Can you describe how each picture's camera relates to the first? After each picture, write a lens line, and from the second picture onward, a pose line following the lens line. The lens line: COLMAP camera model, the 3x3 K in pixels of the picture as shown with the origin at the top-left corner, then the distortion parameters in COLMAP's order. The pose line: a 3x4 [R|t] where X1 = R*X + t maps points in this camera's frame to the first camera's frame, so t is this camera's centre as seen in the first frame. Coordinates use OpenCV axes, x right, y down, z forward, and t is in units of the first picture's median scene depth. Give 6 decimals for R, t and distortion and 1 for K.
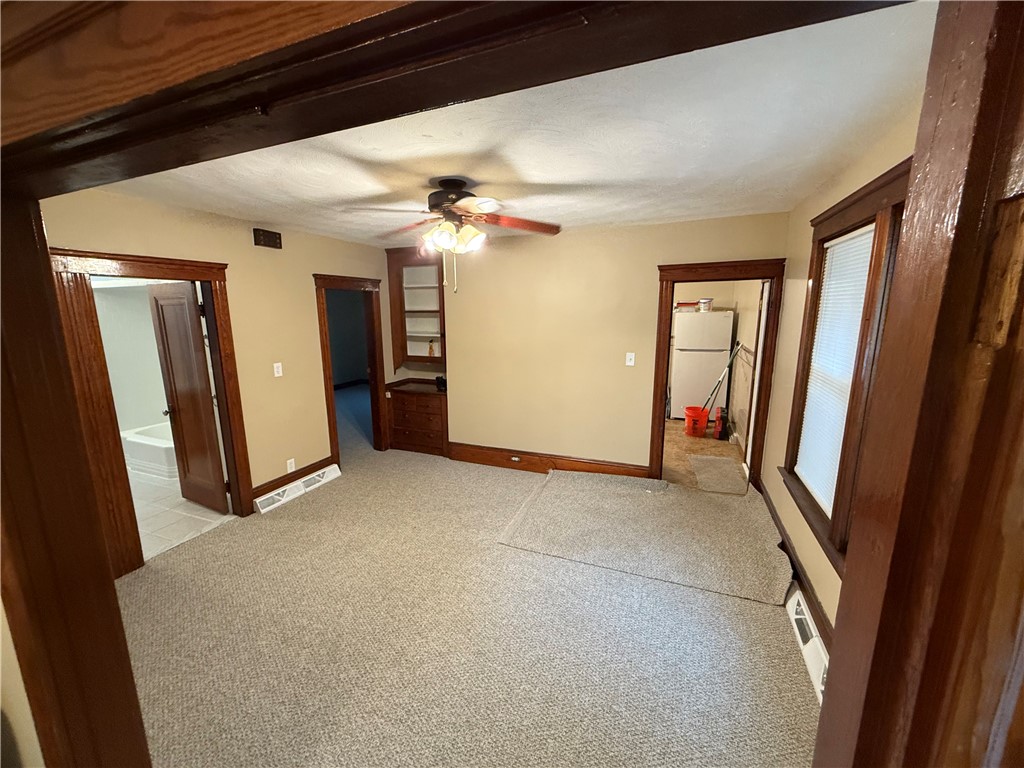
lens RADIAL K [[407.6, 0, 511.1], [0, 407.6, 383.4], [0, 0, 1]] dist [-0.001948, 0.000862]
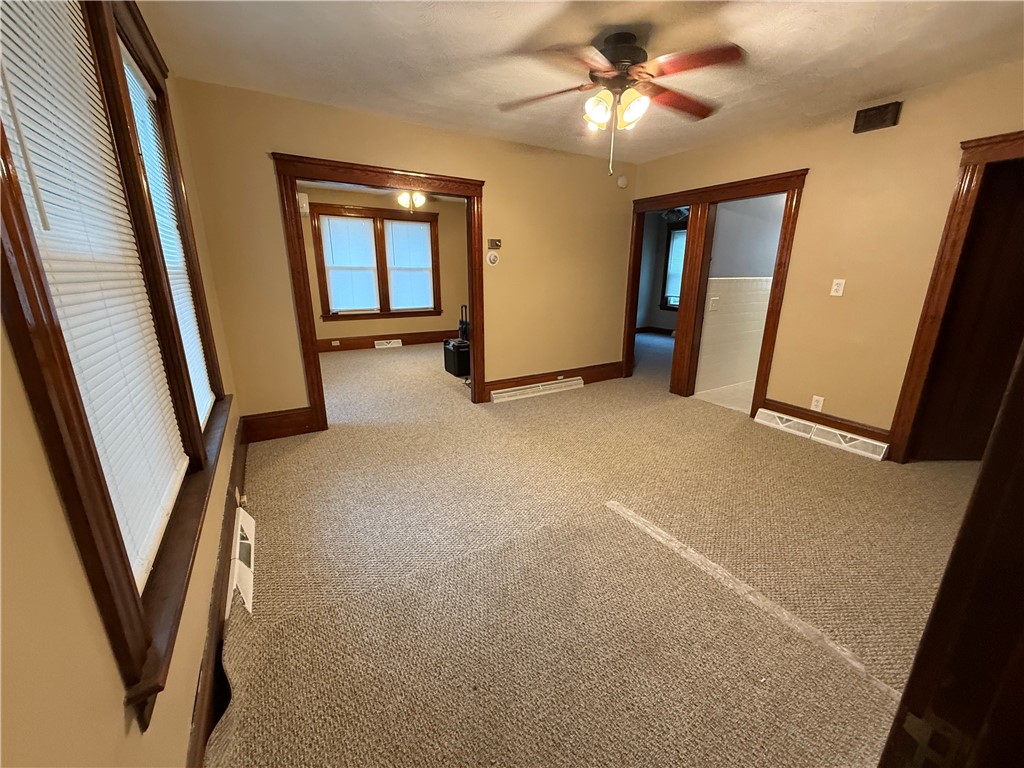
lens RADIAL K [[407.6, 0, 508.9], [0, 407.6, 386.6], [0, 0, 1]] dist [-0.001948, 0.000862]
pose [[-0.611647, 0.222834, -0.759100, 0.571328], [-0.144150, 0.912060, 0.383885, -0.077084], [0.777887, 0.344226, -0.525738, 1.050174]]
